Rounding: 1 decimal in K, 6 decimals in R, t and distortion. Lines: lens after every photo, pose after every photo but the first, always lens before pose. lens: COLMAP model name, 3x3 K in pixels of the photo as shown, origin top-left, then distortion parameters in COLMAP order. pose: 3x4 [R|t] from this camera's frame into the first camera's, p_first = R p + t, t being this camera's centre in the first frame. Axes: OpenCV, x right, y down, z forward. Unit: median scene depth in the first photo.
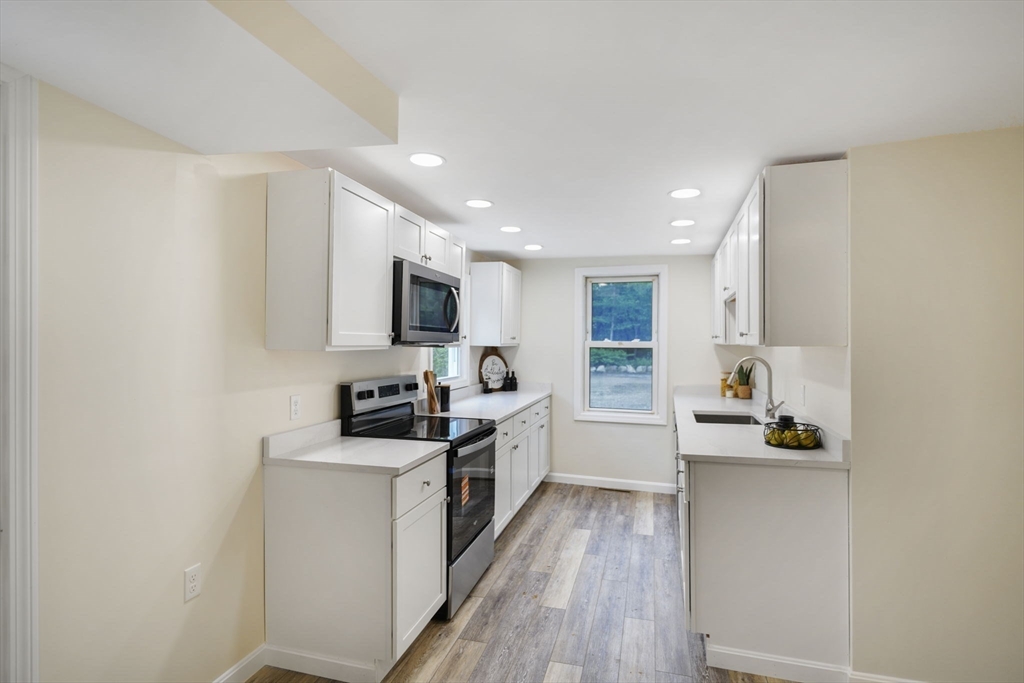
lens RADIAL K [[524.3, 0, 510.6], [0, 524.3, 323.4], [0, 0, 1]] dist [-0.001191, -0.000281]
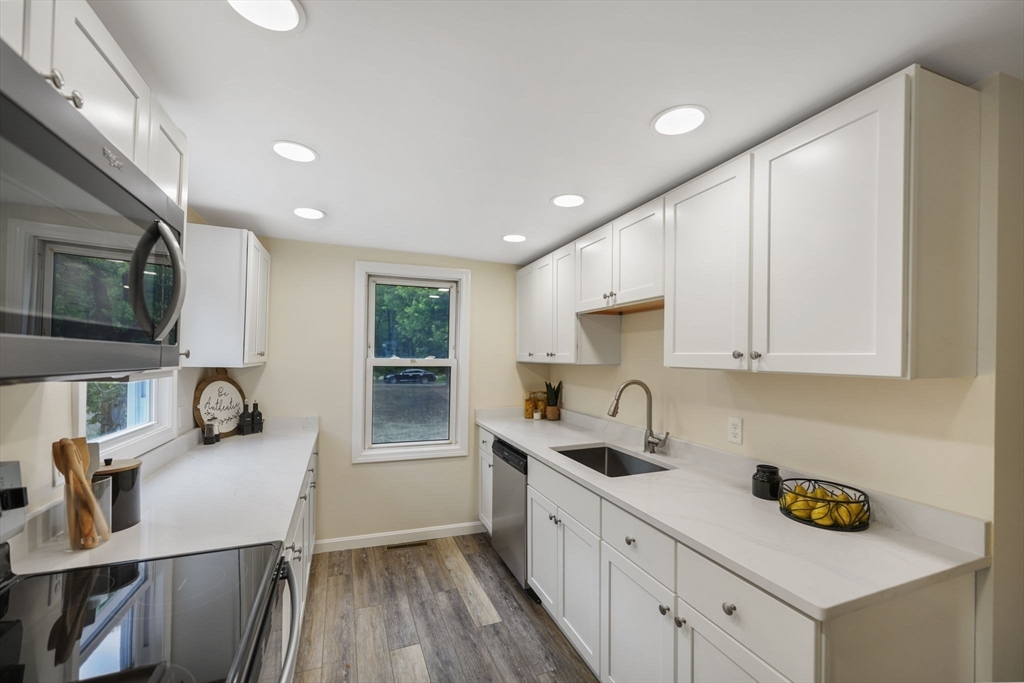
lens RADIAL K [[413.7, 0, 508.7], [0, 413.7, 350.8], [0, 0, 1]] dist [0.000176, 0.000564]
pose [[0.796435, 0.009775, 0.604645, -0.067750], [-0.025376, 0.999529, 0.017266, 0.008438], [-0.604191, -0.029095, 0.796308, 0.453638]]
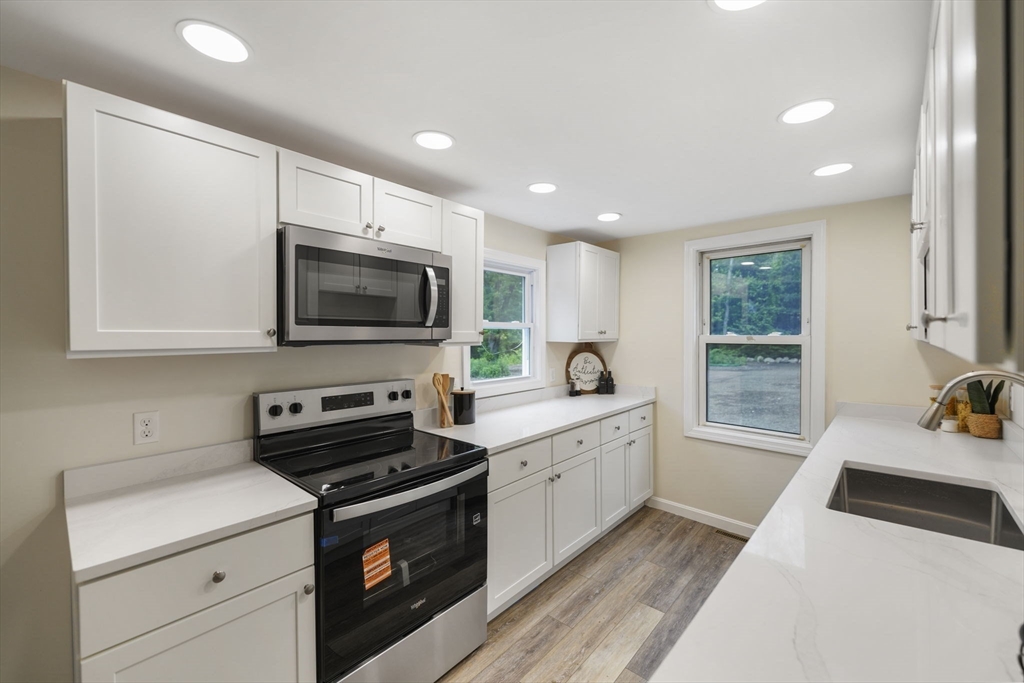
lens RADIAL K [[413.7, 0, 513.2], [0, 413.7, 330.2], [0, 0, 1]] dist [0.000176, 0.000564]
pose [[0.897781, -0.012281, -0.440270, 0.189135], [0.023050, 0.999551, 0.019122, 0.009598], [0.439838, -0.027315, 0.897662, 0.381590]]
